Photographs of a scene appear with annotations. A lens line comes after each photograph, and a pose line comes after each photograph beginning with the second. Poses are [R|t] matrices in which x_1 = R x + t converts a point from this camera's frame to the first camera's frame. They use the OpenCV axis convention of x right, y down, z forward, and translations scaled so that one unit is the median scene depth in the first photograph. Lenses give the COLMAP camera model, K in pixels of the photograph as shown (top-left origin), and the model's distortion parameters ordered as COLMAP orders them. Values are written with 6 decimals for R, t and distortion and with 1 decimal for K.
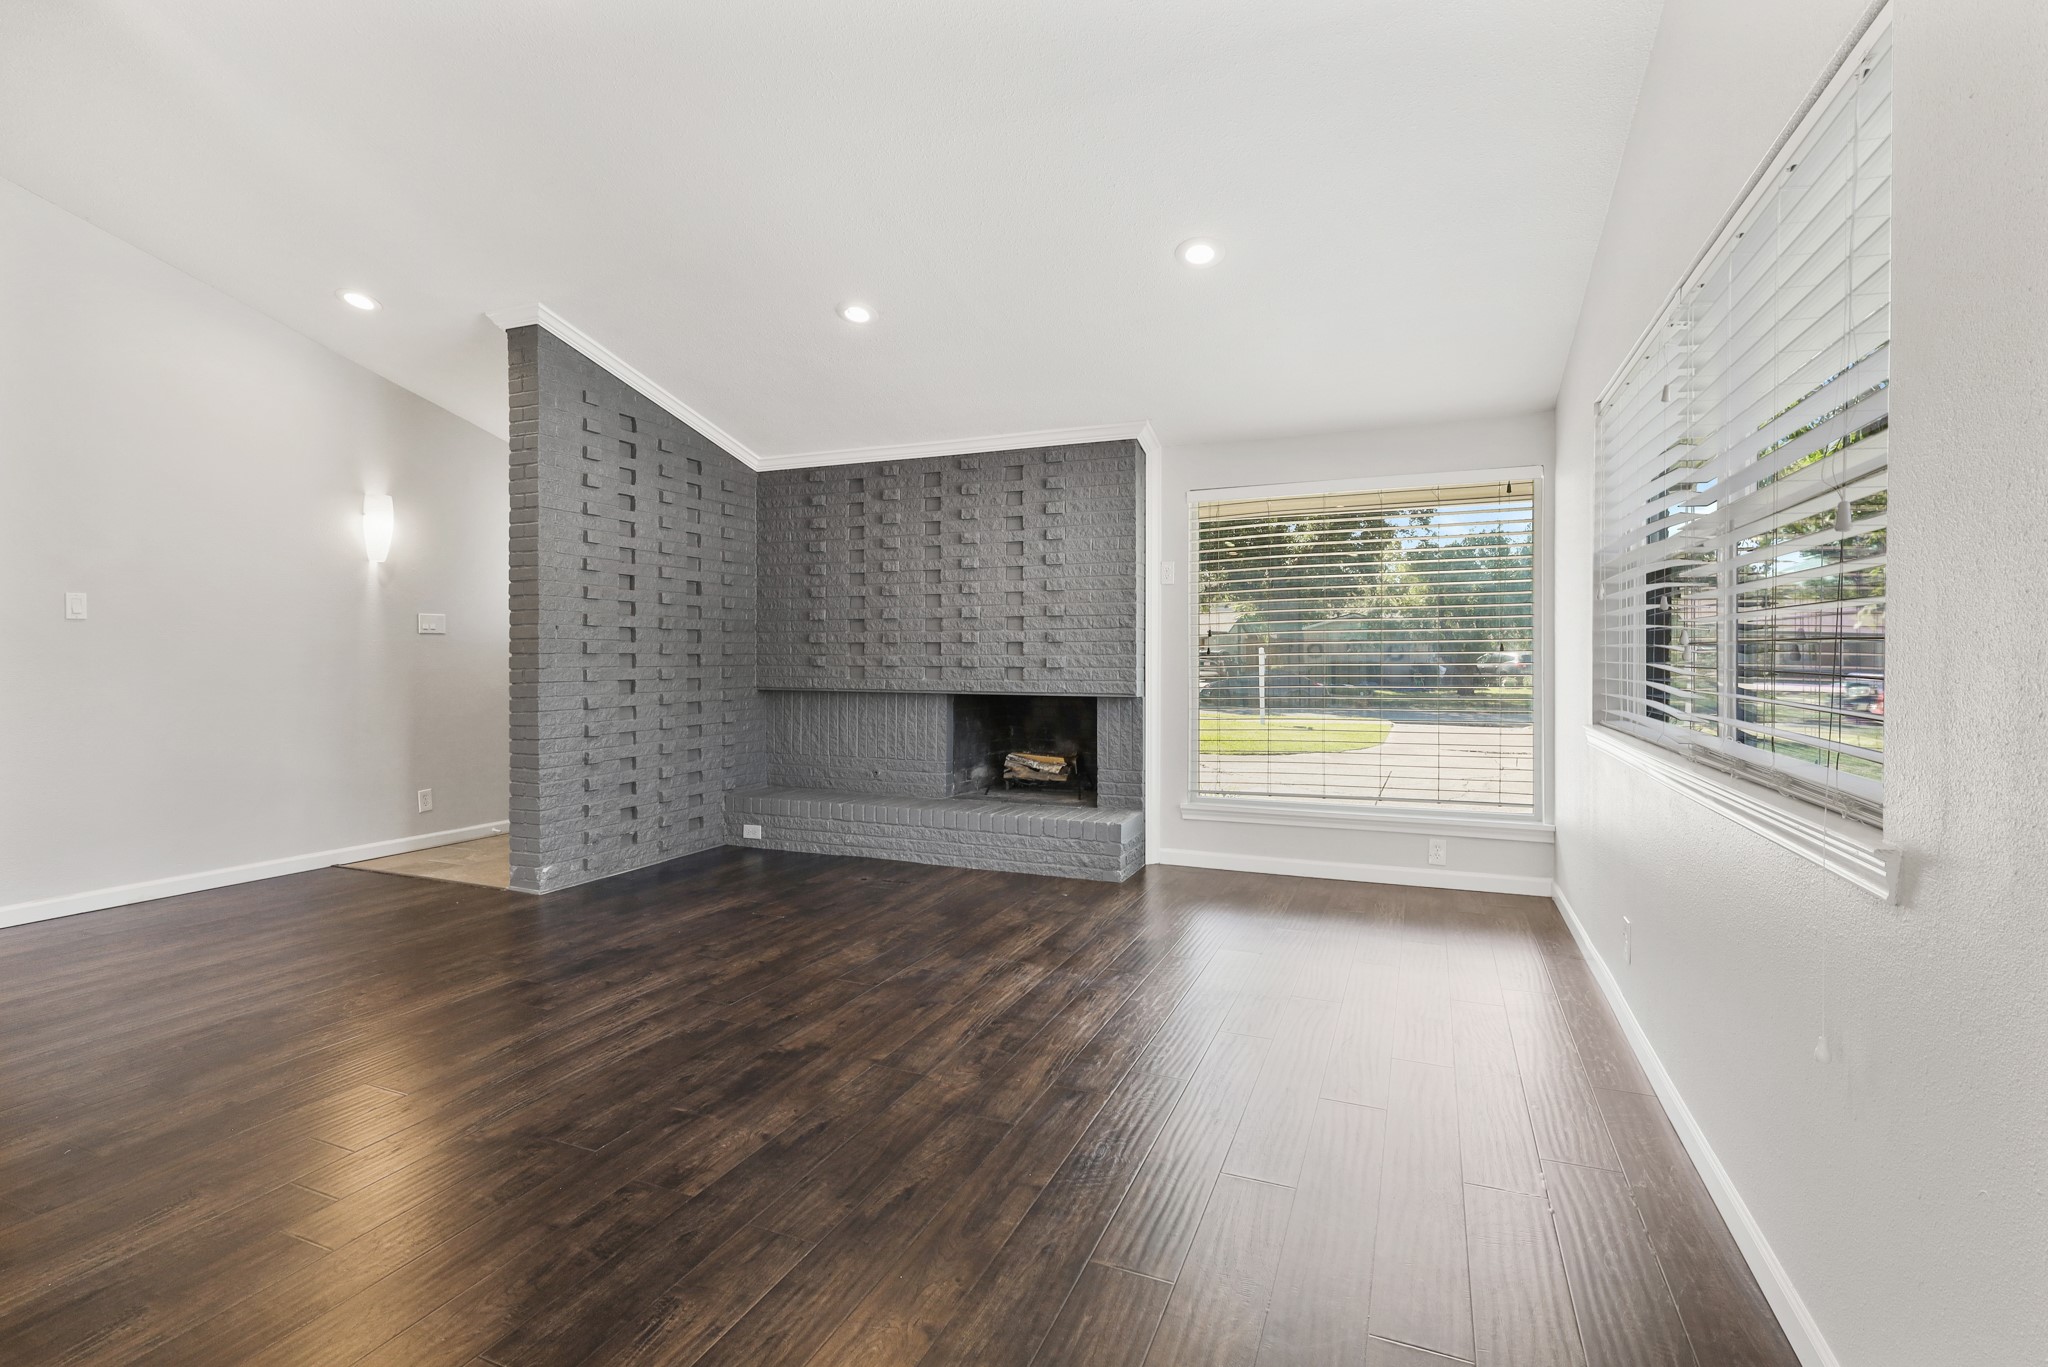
lens RADIAL K [[947.3, 0, 1026.1], [0, 947.3, 668.7], [0, 0, 1]] dist [0.000980, 0.000075]
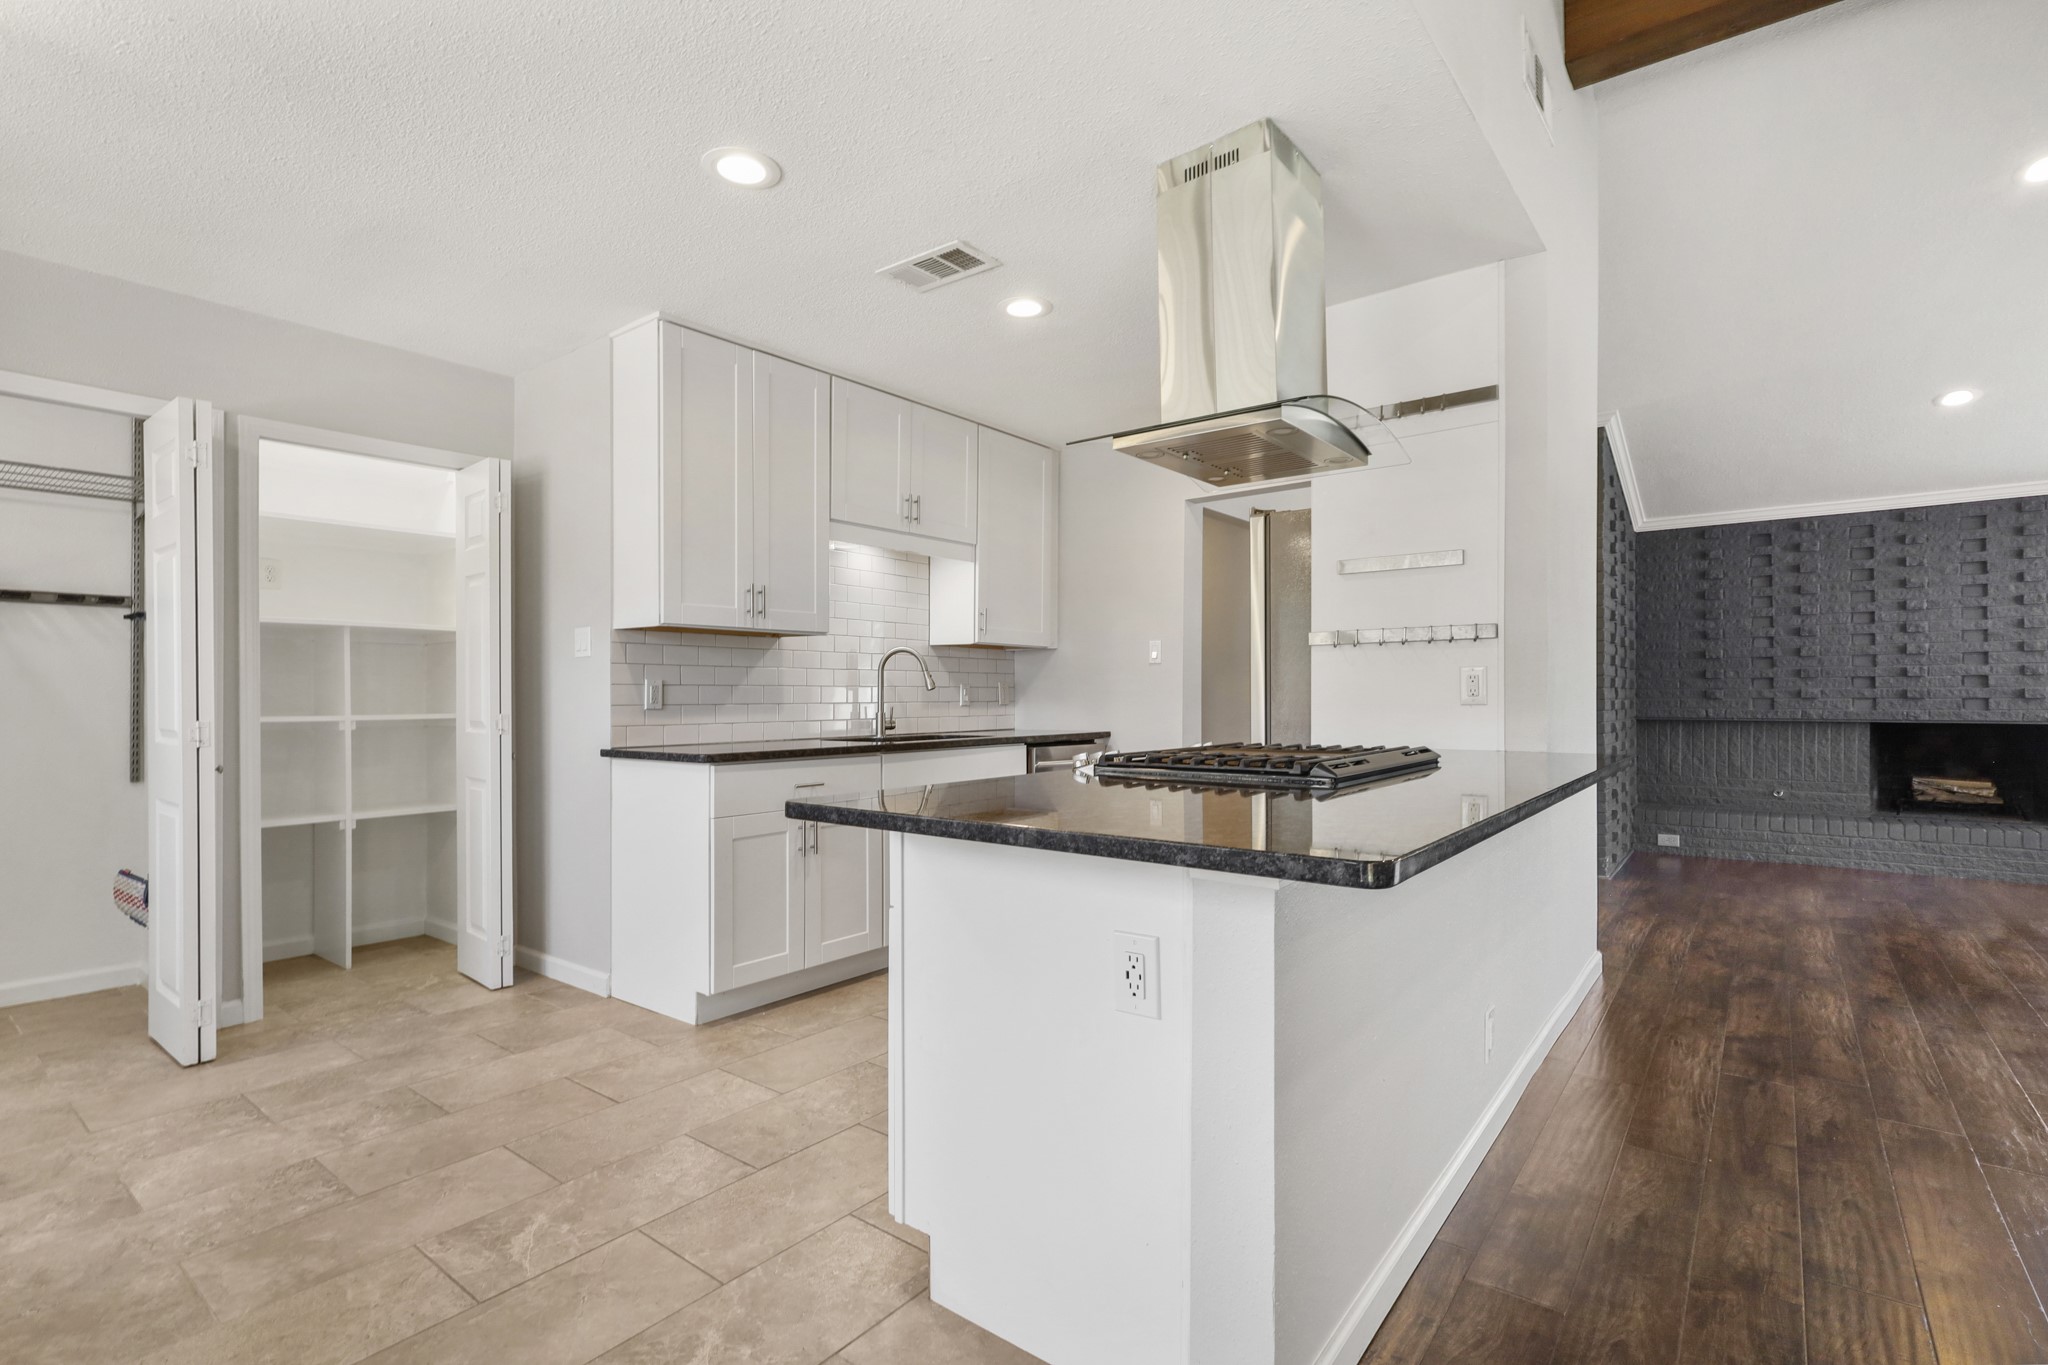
lens RADIAL K [[967.9, 0, 1013.8], [0, 967.9, 690.3], [0, 0, 1]] dist [0.003001, 0.000274]
pose [[0.959788, -0.006322, -0.280655, -0.742669], [0.000446, 0.999779, -0.020996, 0.012470], [0.280726, 0.020026, 0.959579, -0.384848]]
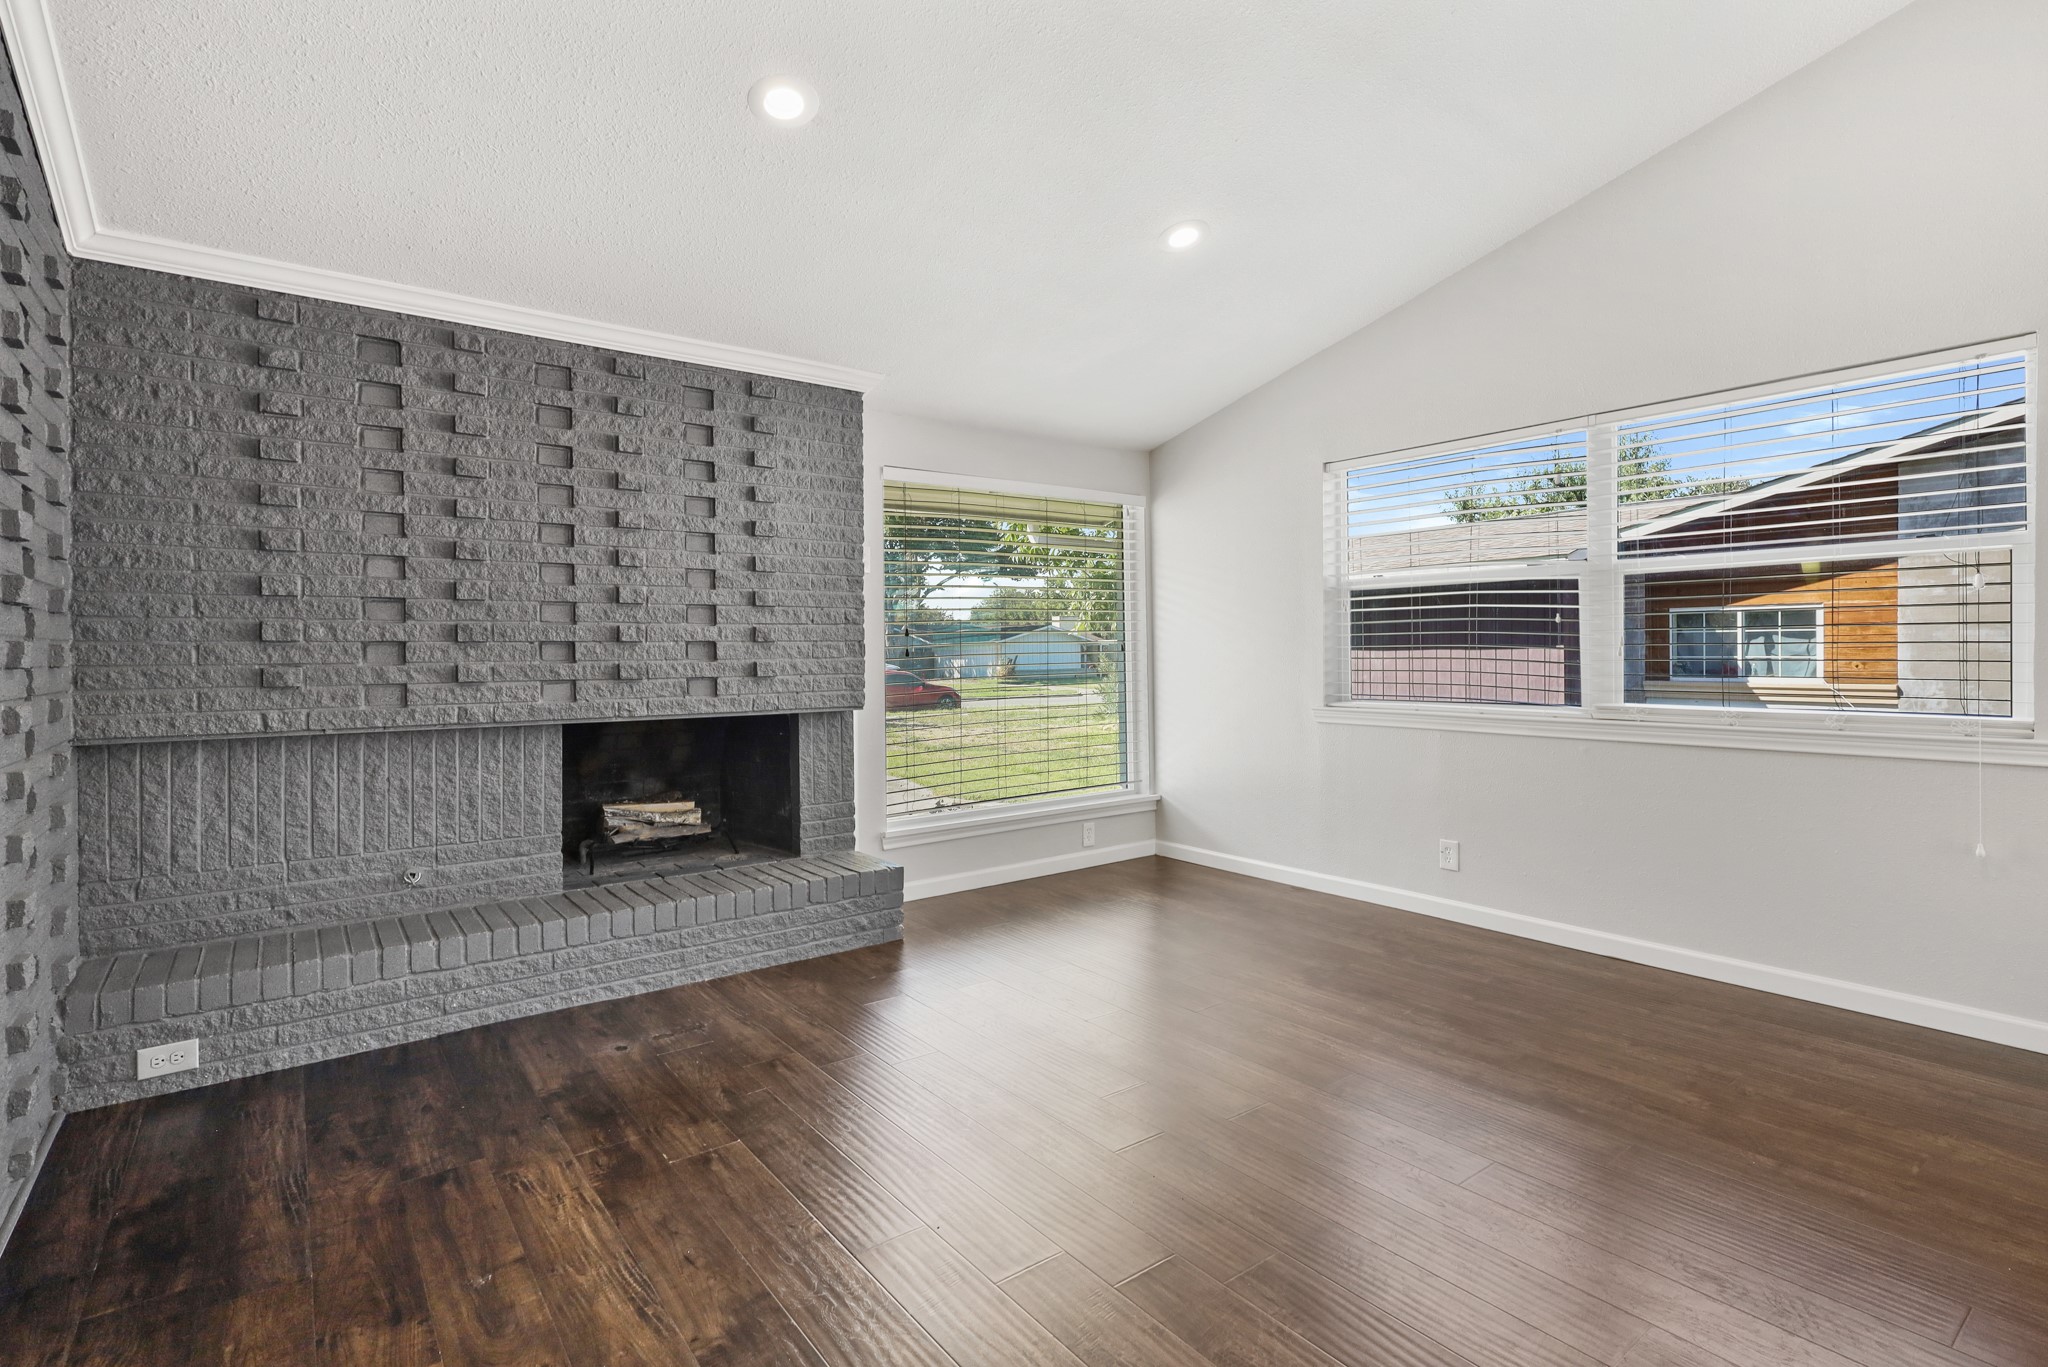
lens RADIAL K [[968.1, 0, 1013.2], [0, 968.1, 655.4], [0, 0, 1]] dist [0.001388, 0.000447]
pose [[0.517065, -0.008611, 0.855903, -0.484931], [0.021593, 0.999762, -0.002986, -0.010262], [-0.855674, 0.020025, 0.517128, 0.421736]]
